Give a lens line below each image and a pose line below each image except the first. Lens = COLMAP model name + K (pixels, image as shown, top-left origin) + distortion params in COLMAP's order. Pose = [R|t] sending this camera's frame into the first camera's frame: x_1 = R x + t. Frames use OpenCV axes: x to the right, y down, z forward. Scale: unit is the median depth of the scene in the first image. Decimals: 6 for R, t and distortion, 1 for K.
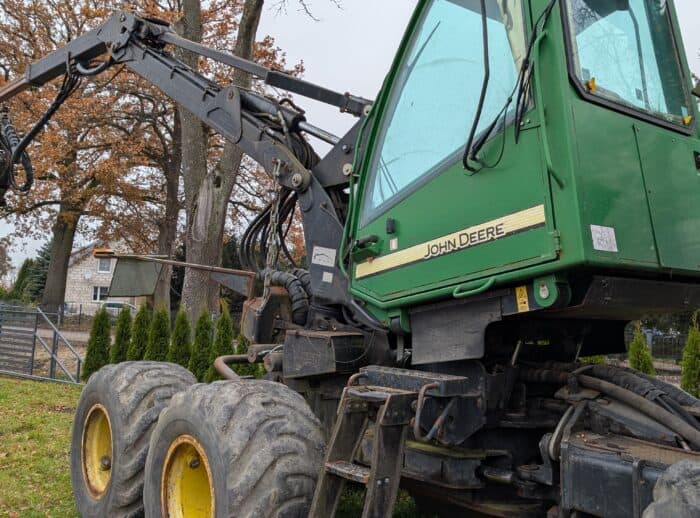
lens RADIAL K [[673.6, 0, 359.1], [0, 673.6, 243.5], [0, 0, 1]] dist [0.036104, -0.075076]
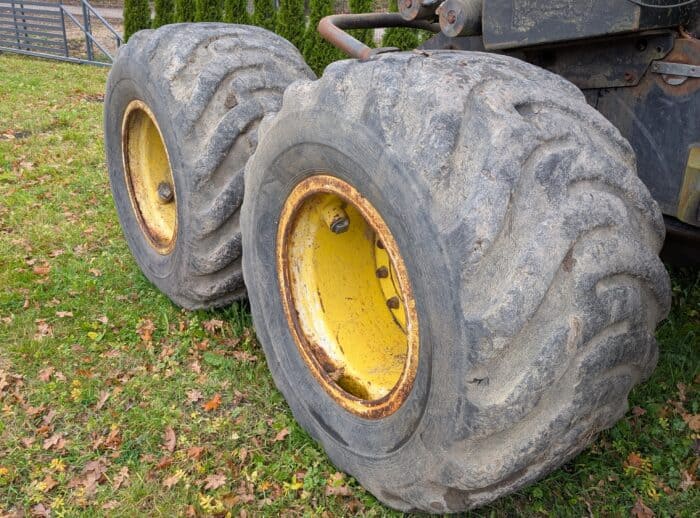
lens RADIAL K [[673.6, 0, 359.1], [0, 673.6, 243.5], [0, 0, 1]] dist [0.036104, -0.075076]
pose [[0.997564, 0.002189, -0.069723, -0.167034], [0.029342, 0.893617, 0.447870, 0.099967], [0.063287, -0.448825, 0.891376, 0.473512]]
